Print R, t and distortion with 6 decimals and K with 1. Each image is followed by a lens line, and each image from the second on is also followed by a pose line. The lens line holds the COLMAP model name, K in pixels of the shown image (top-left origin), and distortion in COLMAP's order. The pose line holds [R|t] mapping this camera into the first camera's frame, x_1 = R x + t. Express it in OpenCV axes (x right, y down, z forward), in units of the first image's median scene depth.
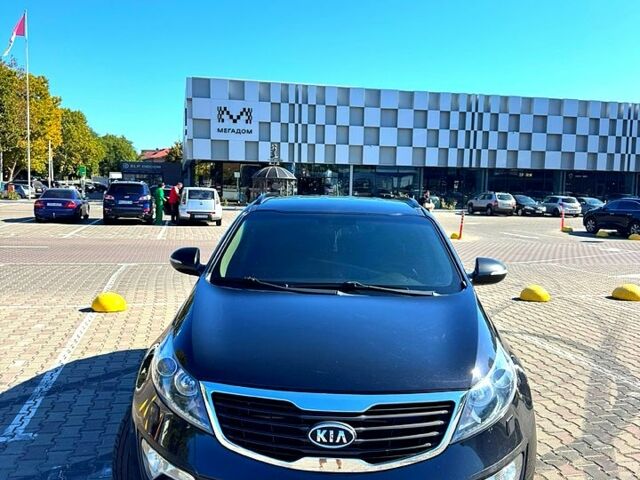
lens RADIAL K [[676.4, 0, 273.6], [0, 676.4, 240.2], [0, 0, 1]] dist [0.013246, -0.003849]
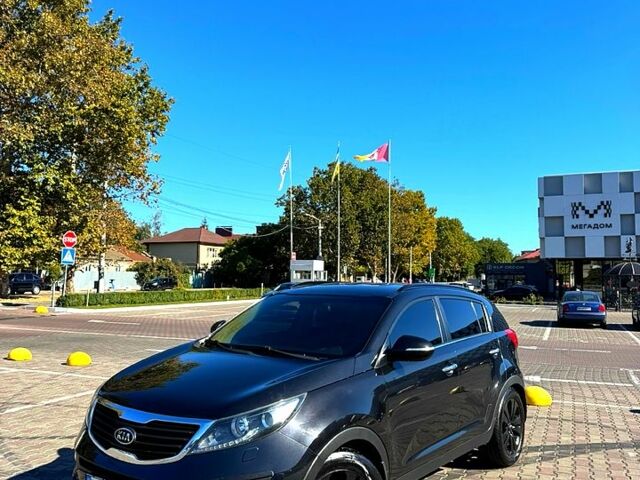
lens RADIAL K [[676.4, 0, 273.6], [0, 676.4, 240.2], [0, 0, 1]] dist [0.013246, -0.003849]
pose [[0.751436, -0.059501, -0.657118, 0.229763], [-0.044150, 0.989159, -0.140054, 0.009895], [0.658328, 0.134253, 0.740662, 0.009774]]
